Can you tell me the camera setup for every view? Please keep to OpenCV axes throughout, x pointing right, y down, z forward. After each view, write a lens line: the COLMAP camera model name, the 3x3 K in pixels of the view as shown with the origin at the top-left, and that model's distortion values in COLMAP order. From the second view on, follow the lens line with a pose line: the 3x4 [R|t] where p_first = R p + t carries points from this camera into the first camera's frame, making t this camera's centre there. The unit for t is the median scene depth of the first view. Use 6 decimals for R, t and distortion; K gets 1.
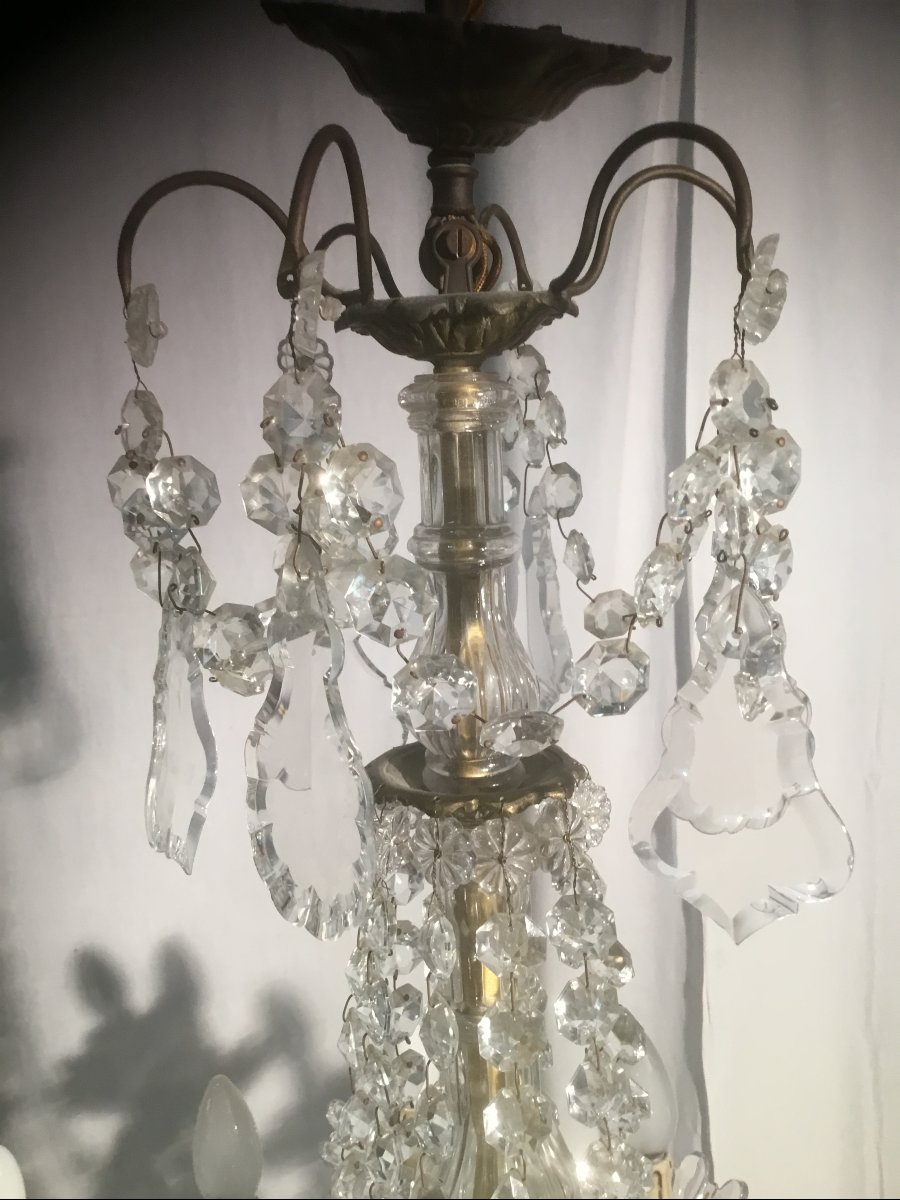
lens RADIAL K [[1086.3, 0, 444.9], [0, 1086.3, 605.4], [0, 0, 1]] dist [0.101601, -0.180376]
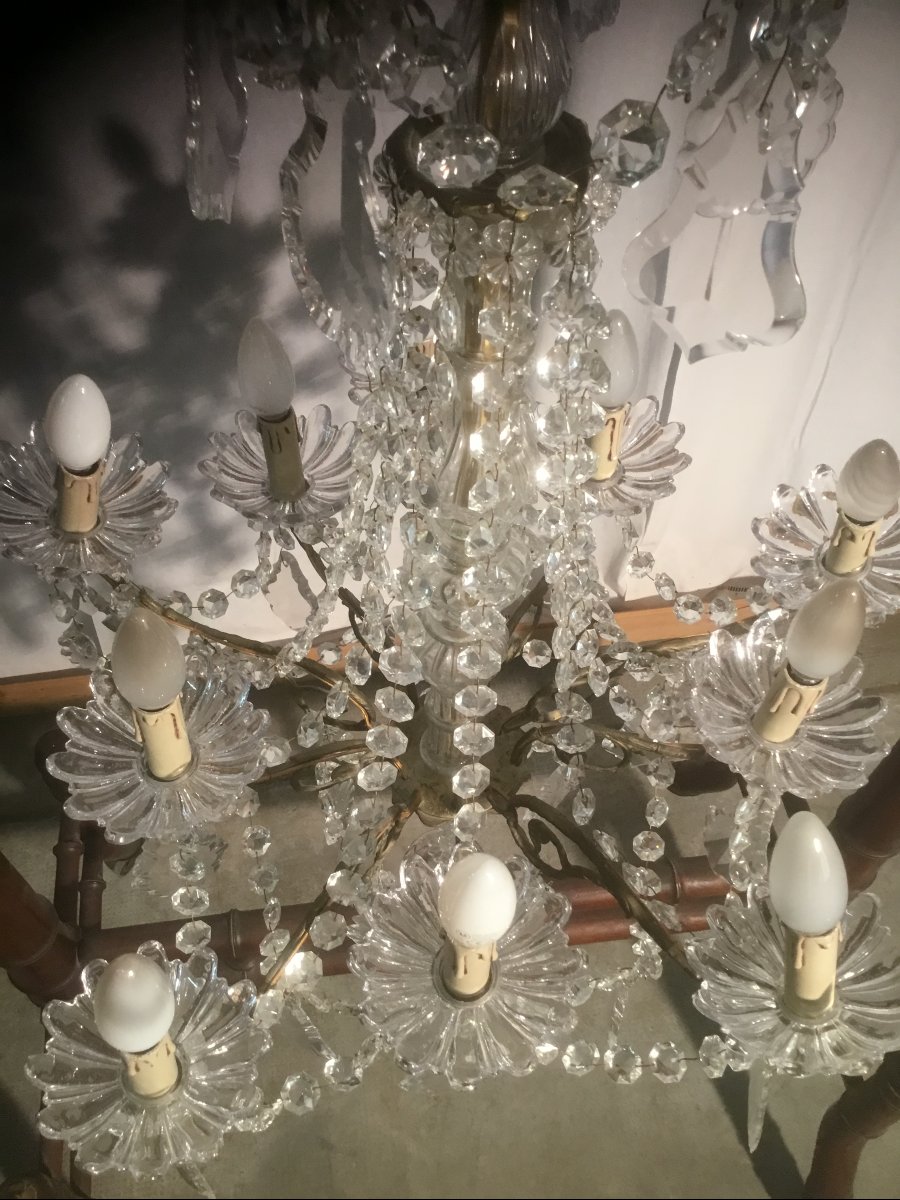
lens RADIAL K [[1086.3, 0, 444.9], [0, 1086.3, 605.4], [0, 0, 1]] dist [0.101601, -0.180376]
pose [[0.995915, 0.087631, 0.021798, -0.006497], [-0.077750, 0.709370, 0.700535, -0.293239], [0.045926, -0.699368, 0.713285, -0.050272]]
